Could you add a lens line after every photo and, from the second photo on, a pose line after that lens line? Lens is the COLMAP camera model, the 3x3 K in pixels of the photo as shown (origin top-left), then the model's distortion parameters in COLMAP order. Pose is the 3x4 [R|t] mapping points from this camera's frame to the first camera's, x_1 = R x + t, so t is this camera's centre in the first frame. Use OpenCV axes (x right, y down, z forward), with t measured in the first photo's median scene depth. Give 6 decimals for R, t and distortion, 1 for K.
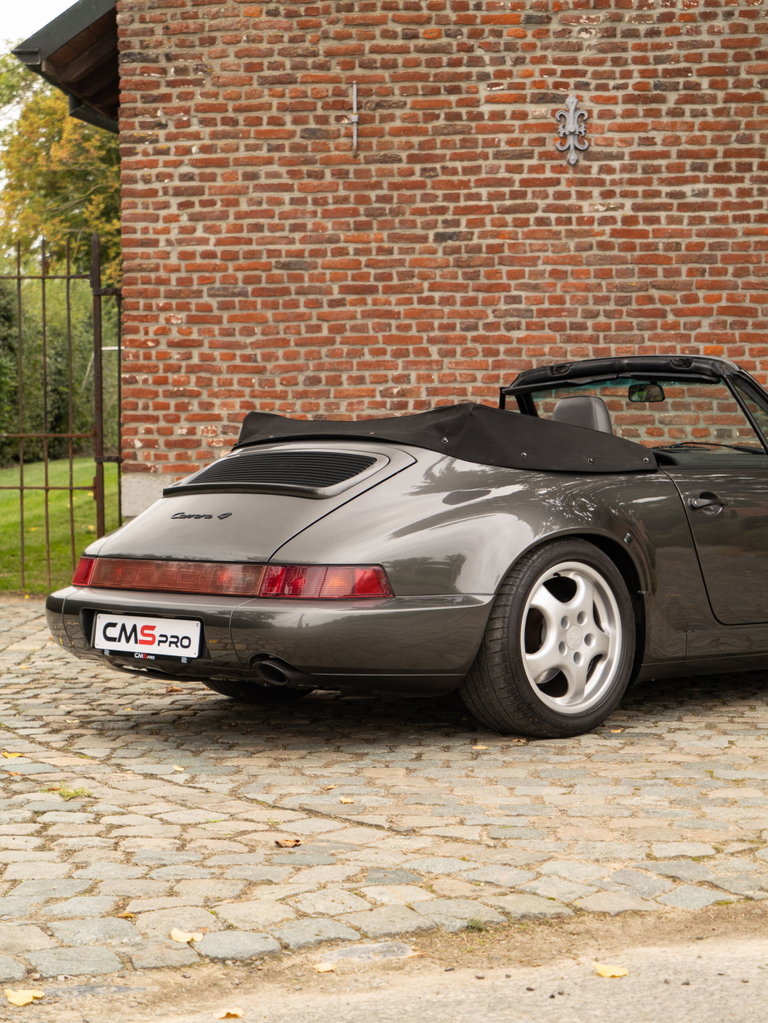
lens RADIAL K [[2111.3, 0, 384.4], [0, 2111.3, 514.2], [0, 0, 1]] dist [0.007445, 0.097497]
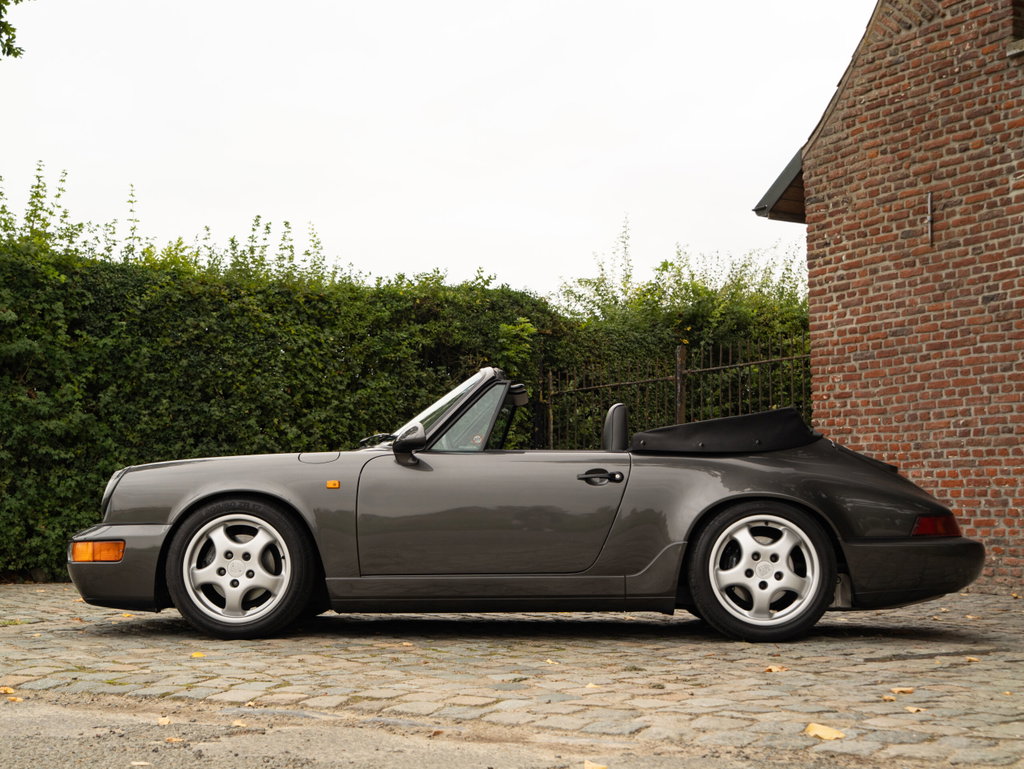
lens RADIAL K [[1477.8, 0, 508.9], [0, 1477.8, 406.0], [0, 0, 1]] dist [-0.012289, 0.042107]
pose [[0.583503, -0.054614, -0.810273, 0.572823], [-0.035801, 0.995036, -0.092848, 0.024865], [0.811322, 0.083185, 0.578651, 0.259261]]
